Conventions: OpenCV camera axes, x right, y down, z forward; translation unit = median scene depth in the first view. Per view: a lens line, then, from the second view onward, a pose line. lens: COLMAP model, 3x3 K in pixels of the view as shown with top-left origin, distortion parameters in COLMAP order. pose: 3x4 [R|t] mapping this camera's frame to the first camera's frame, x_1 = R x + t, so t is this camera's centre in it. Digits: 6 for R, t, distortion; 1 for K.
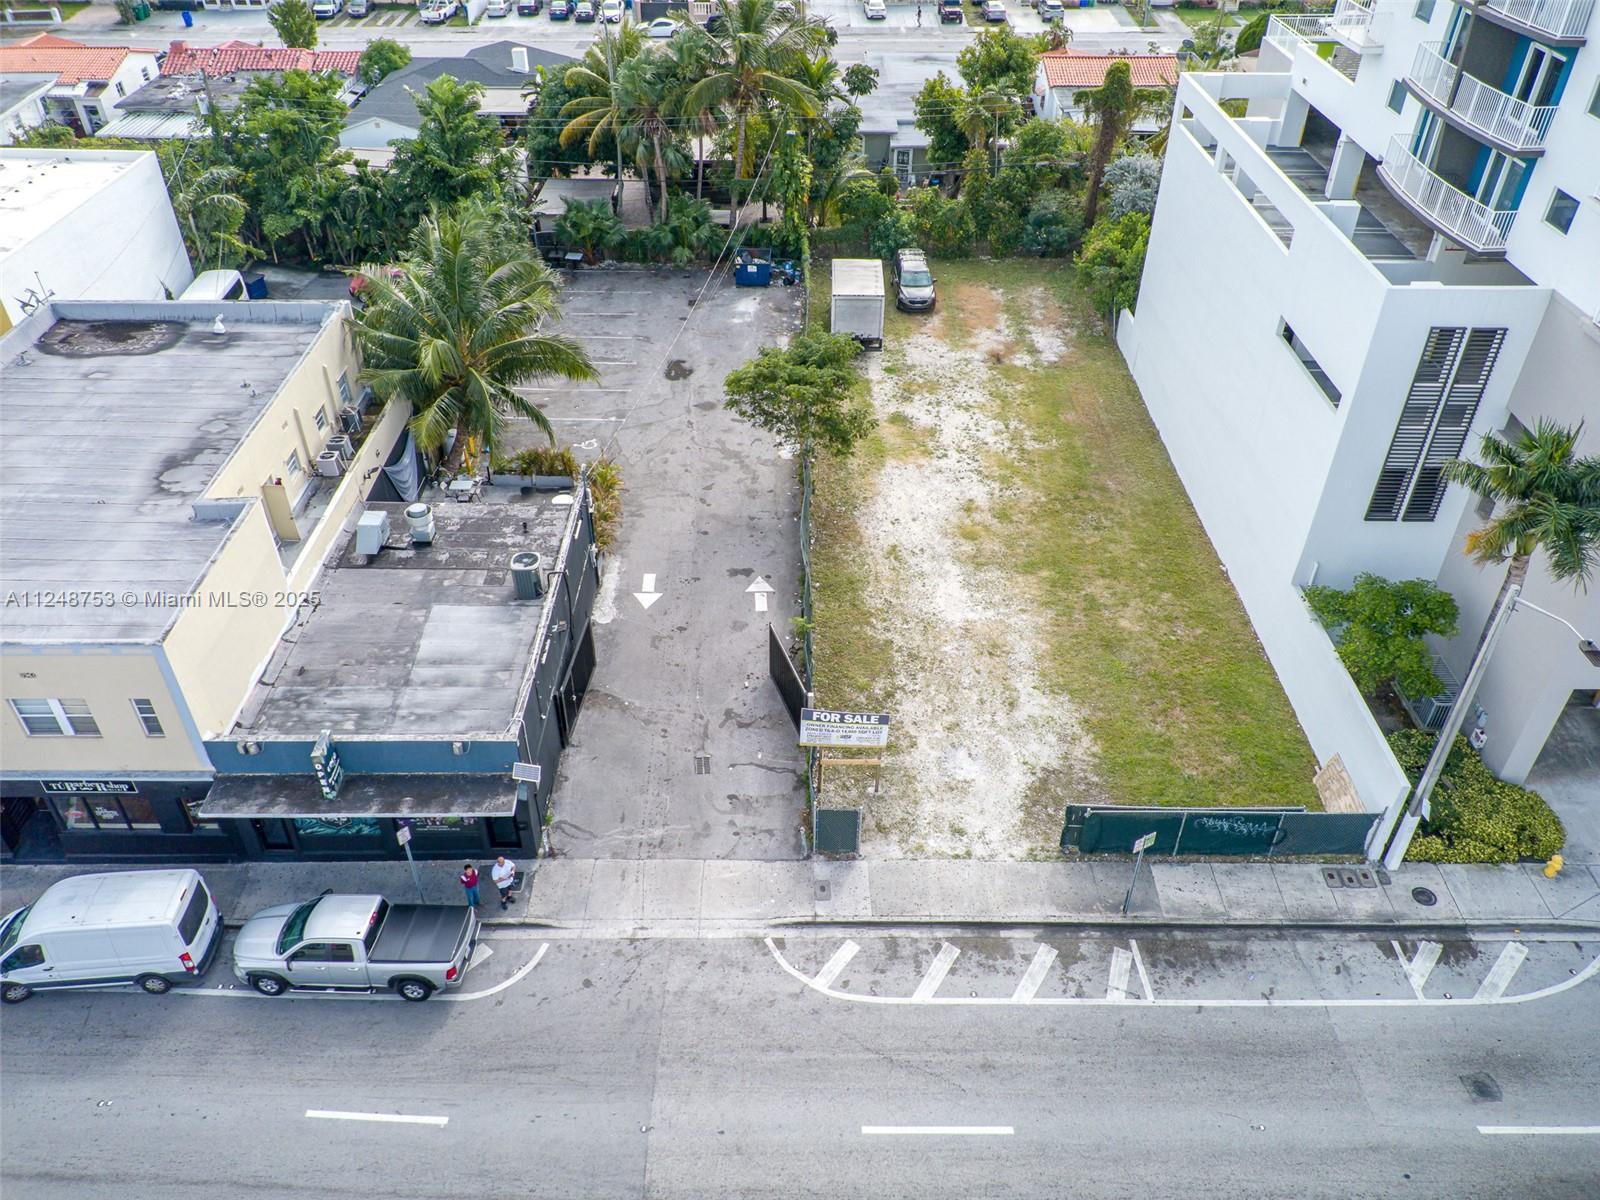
lens RADIAL K [[1187.7, 0, 800.6], [0, 1187.7, 605.6], [0, 0, 1]] dist [0.115024, -0.187132]
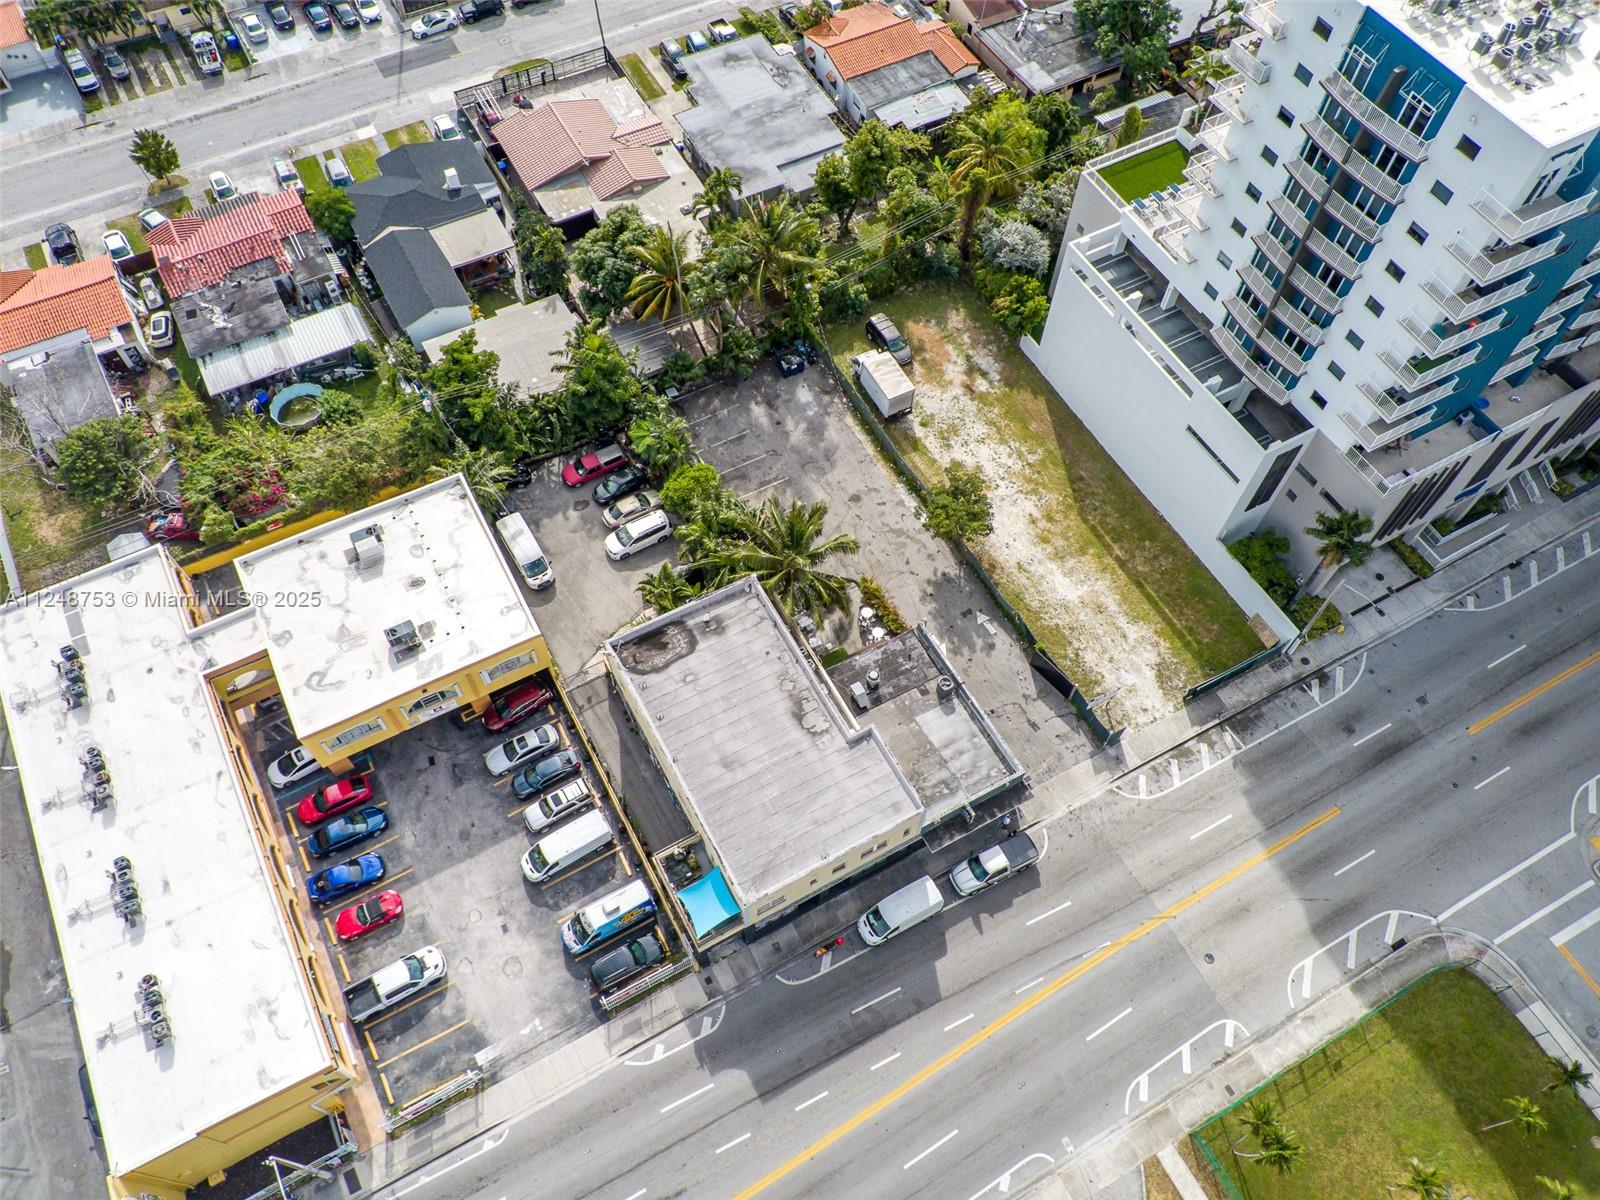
lens RADIAL K [[1187.7, 0, 800.6], [0, 1187.7, 605.6], [0, 0, 1]] dist [0.115024, -0.187132]
pose [[0.877371, -0.407594, 0.253154, -0.926594], [0.283336, 0.865915, 0.412204, -1.095620], [-0.387222, -0.289928, 0.875215, -0.729813]]
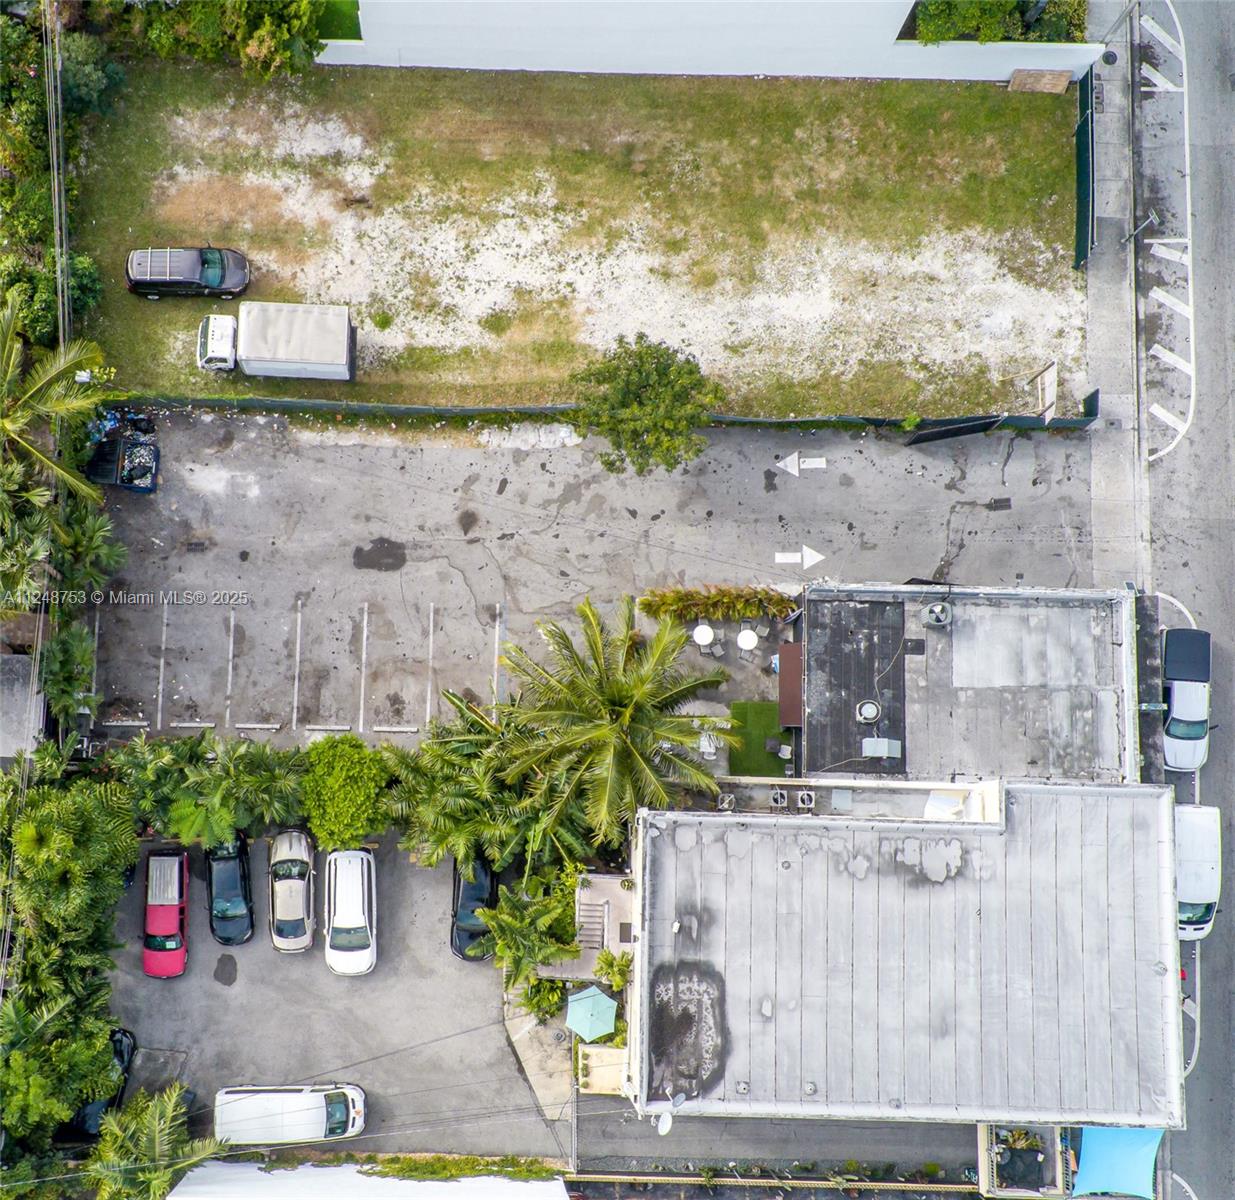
lens RADIAL K [[1785.0, 0, 492.0], [0, 1785.0, 635.9], [0, 0, 1]] dist [0.094121, -0.110331]
pose [[0.023974, -0.991940, 0.124423, -0.493063], [0.601942, 0.113692, 0.790405, -1.803927], [-0.798180, 0.055947, 0.599816, 0.219810]]
